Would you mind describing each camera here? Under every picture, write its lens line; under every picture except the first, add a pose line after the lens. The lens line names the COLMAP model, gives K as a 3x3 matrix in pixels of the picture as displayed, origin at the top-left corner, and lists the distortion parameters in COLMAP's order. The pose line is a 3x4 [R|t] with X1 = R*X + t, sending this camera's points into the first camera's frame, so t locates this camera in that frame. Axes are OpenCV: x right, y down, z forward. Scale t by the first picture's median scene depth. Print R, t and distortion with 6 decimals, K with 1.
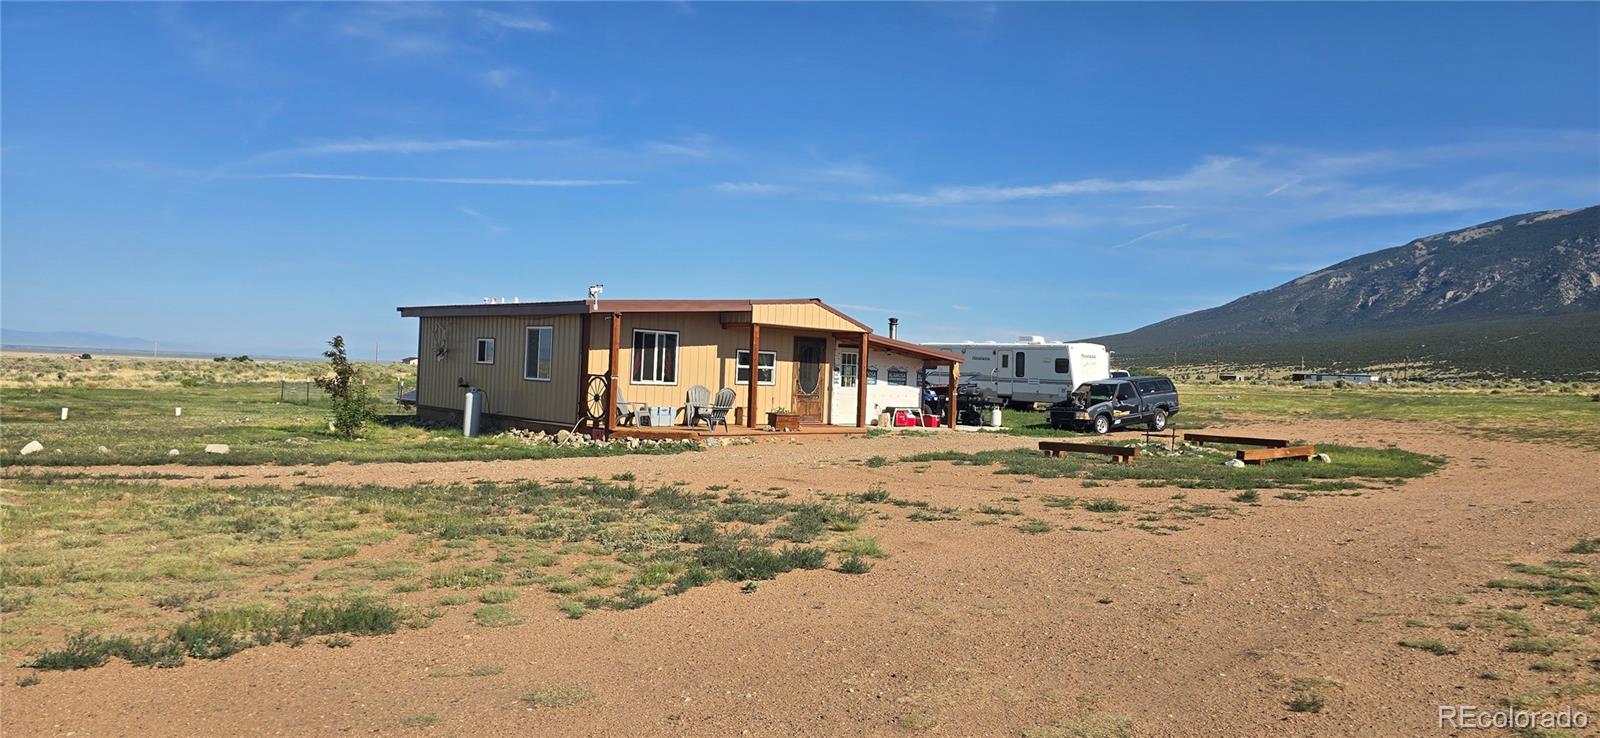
lens RADIAL K [[1064.9, 0, 807.8], [0, 1064.9, 354.9], [0, 0, 1]] dist [0.037304, -0.043183]
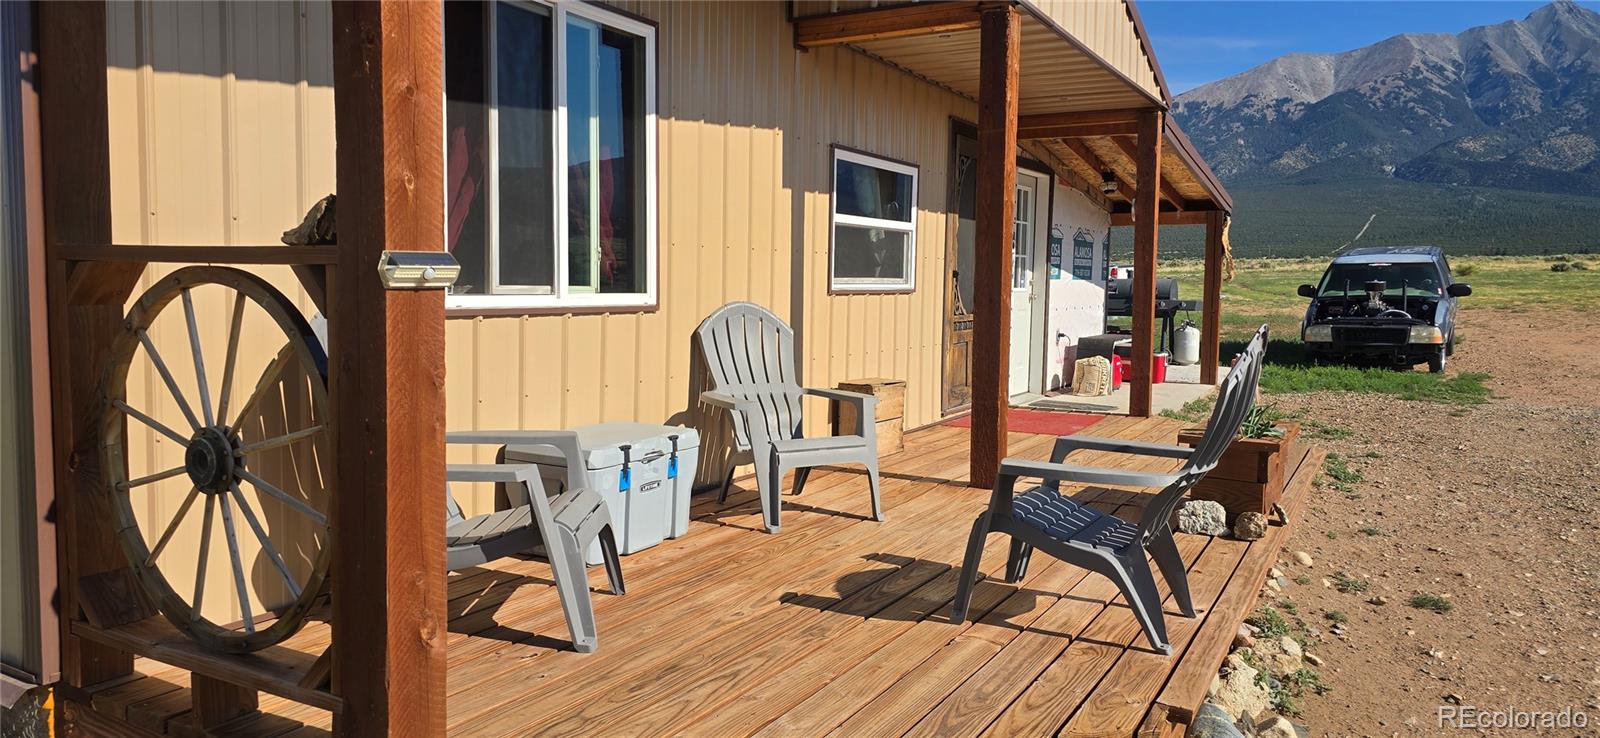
lens RADIAL K [[1064.9, 0, 807.8], [0, 1064.9, 354.9], [0, 0, 1]] dist [0.037304, -0.043183]
pose [[0.939047, -0.050868, 0.340005, -0.165937], [0.016499, 0.994521, 0.103223, 0.017776], [-0.343393, -0.091321, 0.934742, 0.818185]]
